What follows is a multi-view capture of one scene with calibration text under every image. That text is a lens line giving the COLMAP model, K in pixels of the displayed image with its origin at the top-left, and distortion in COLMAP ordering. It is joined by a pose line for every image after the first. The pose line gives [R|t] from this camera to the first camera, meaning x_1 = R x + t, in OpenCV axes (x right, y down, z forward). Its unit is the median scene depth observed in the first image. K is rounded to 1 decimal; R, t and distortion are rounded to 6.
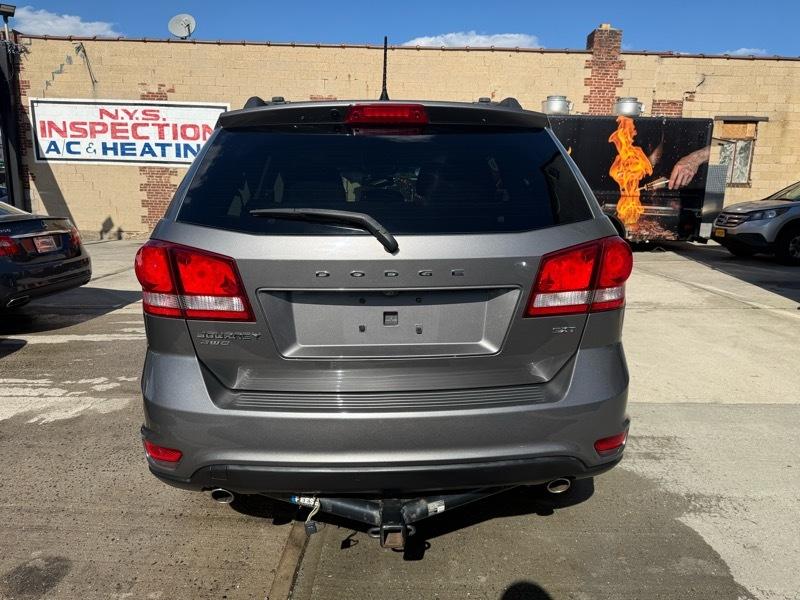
lens RADIAL K [[566.5, 0, 400.0], [0, 566.5, 300.0], [0, 0, 1]] dist [0.003418, -0.006434]
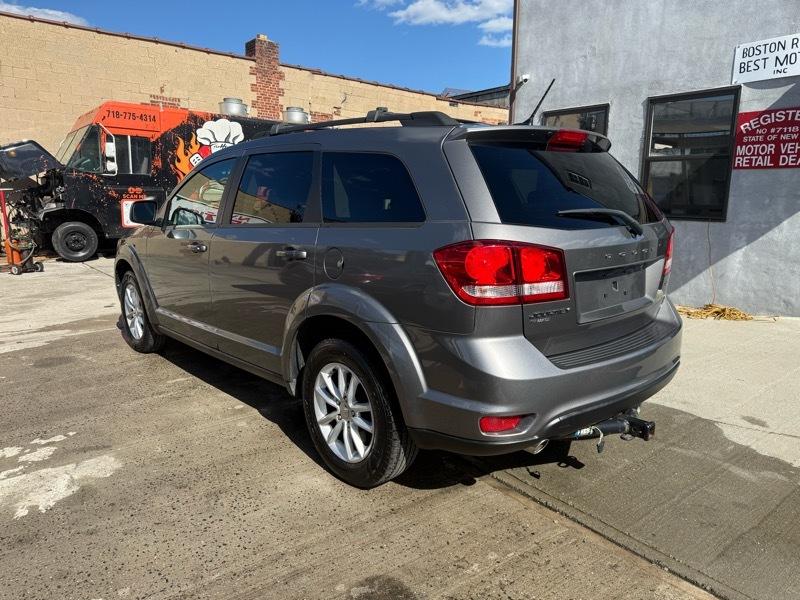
lens RADIAL K [[562.5, 0, 398.6], [0, 562.5, 302.7], [0, 0, 1]] dist [0.008049, -0.004028]
pose [[0.768623, -0.120463, 0.628258, -0.170280], [0.116468, 0.992047, 0.047726, -0.007227], [-0.629011, 0.036489, 0.776540, 0.032662]]
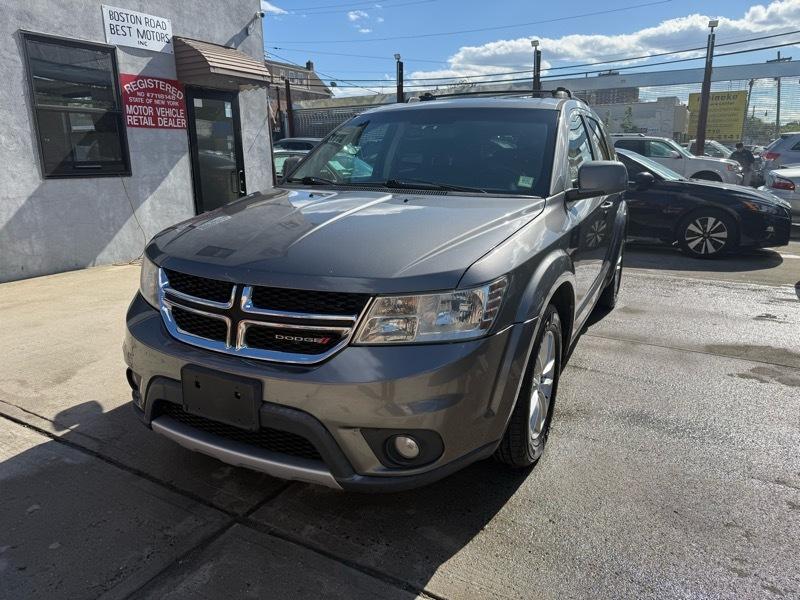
lens RADIAL K [[566.5, 0, 400.0], [0, 566.5, 300.0], [0, 0, 1]] dist [0.003418, -0.006434]
pose [[-0.873999, -0.124998, 0.469575, -0.121428], [0.087941, 0.909705, 0.405837, -0.104457], [-0.477904, 0.395996, -0.784089, 0.553872]]
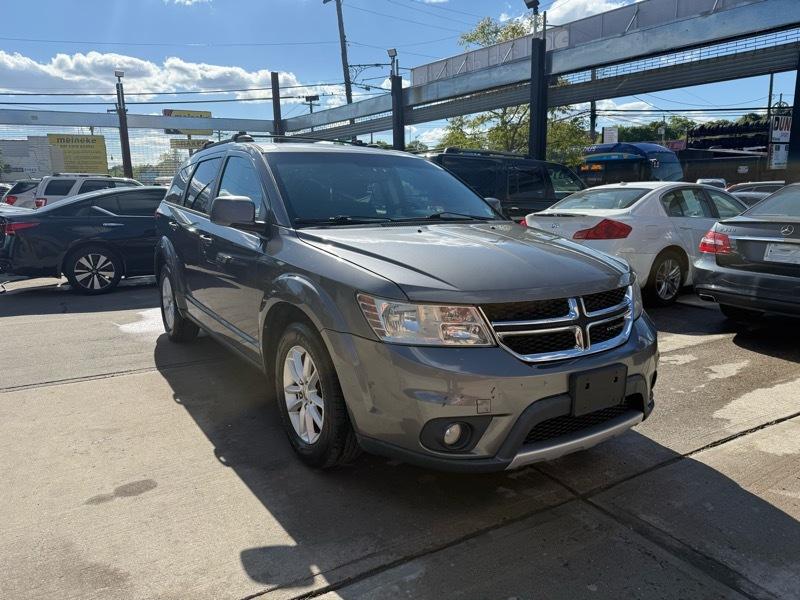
lens RADIAL K [[562.5, 0, 398.6], [0, 562.5, 302.7], [0, 0, 1]] dist [0.008049, -0.004028]
pose [[-0.858814, 0.097034, -0.503014, 0.115541], [-0.095330, 0.934476, 0.343025, -0.106117], [0.503340, 0.342547, -0.793291, 0.569687]]
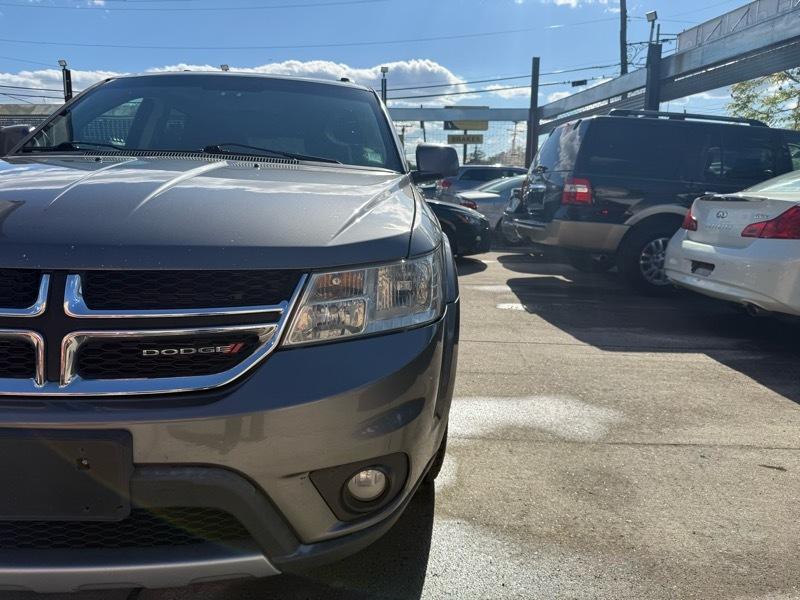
lens RADIAL K [[566.5, 0, 400.0], [0, 566.5, 300.0], [0, 0, 1]] dist [0.003418, -0.006434]
pose [[-0.999259, -0.022504, -0.031233, -0.065445], [-0.032497, 0.928059, 0.371013, -0.081669], [0.020637, 0.371753, -0.928102, 0.537731]]
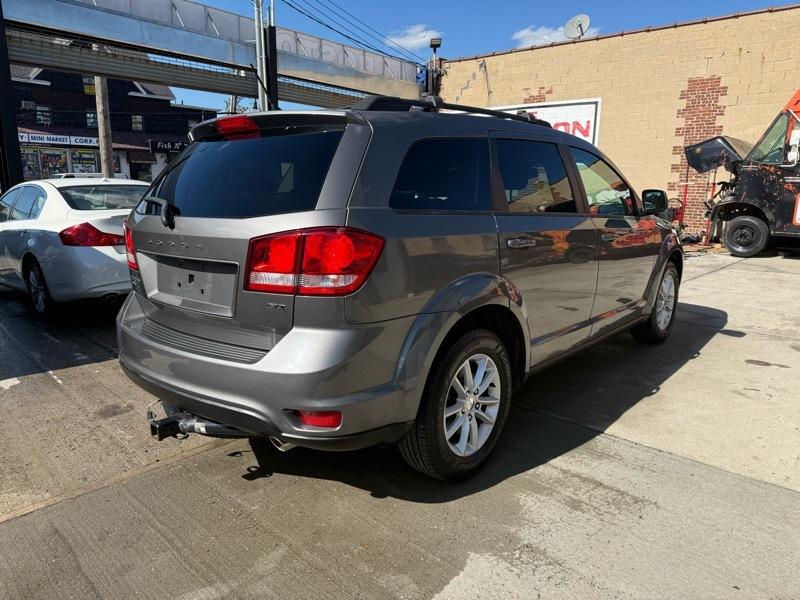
lens RADIAL K [[559.2, 0, 402.9], [0, 559.2, 304.0], [0, 0, 1]] dist [0.033839, -0.040359]
pose [[0.731414, 0.132385, -0.668961, 0.162070], [-0.121281, 0.990589, 0.063431, -0.007274], [0.671063, 0.034738, 0.740586, 0.045002]]
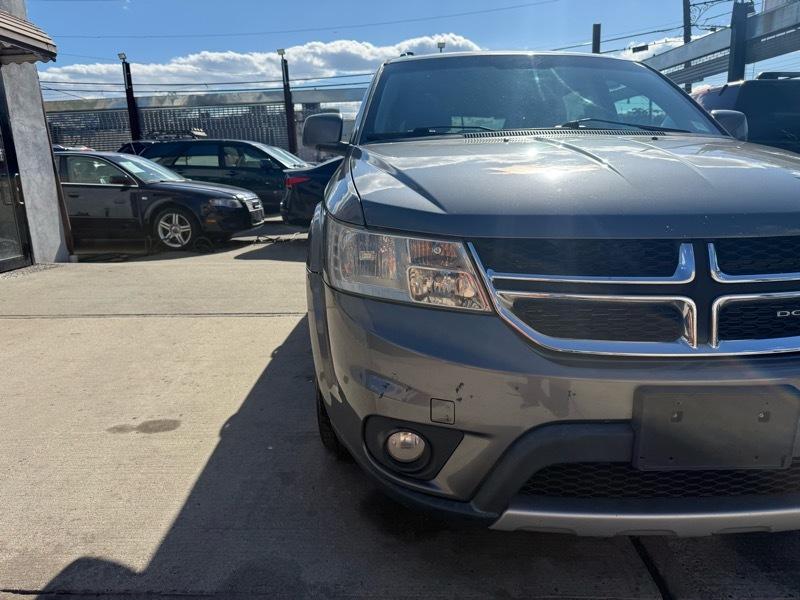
lens RADIAL K [[570.1, 0, 404.0], [0, 570.1, 299.8], [0, 0, 1]] dist [0.001049, -0.003191]
pose [[-0.999782, 0.011037, 0.017741, 0.025301], [0.017237, 0.915593, 0.401737, -0.081454], [-0.011810, 0.401956, -0.915583, 0.544327]]
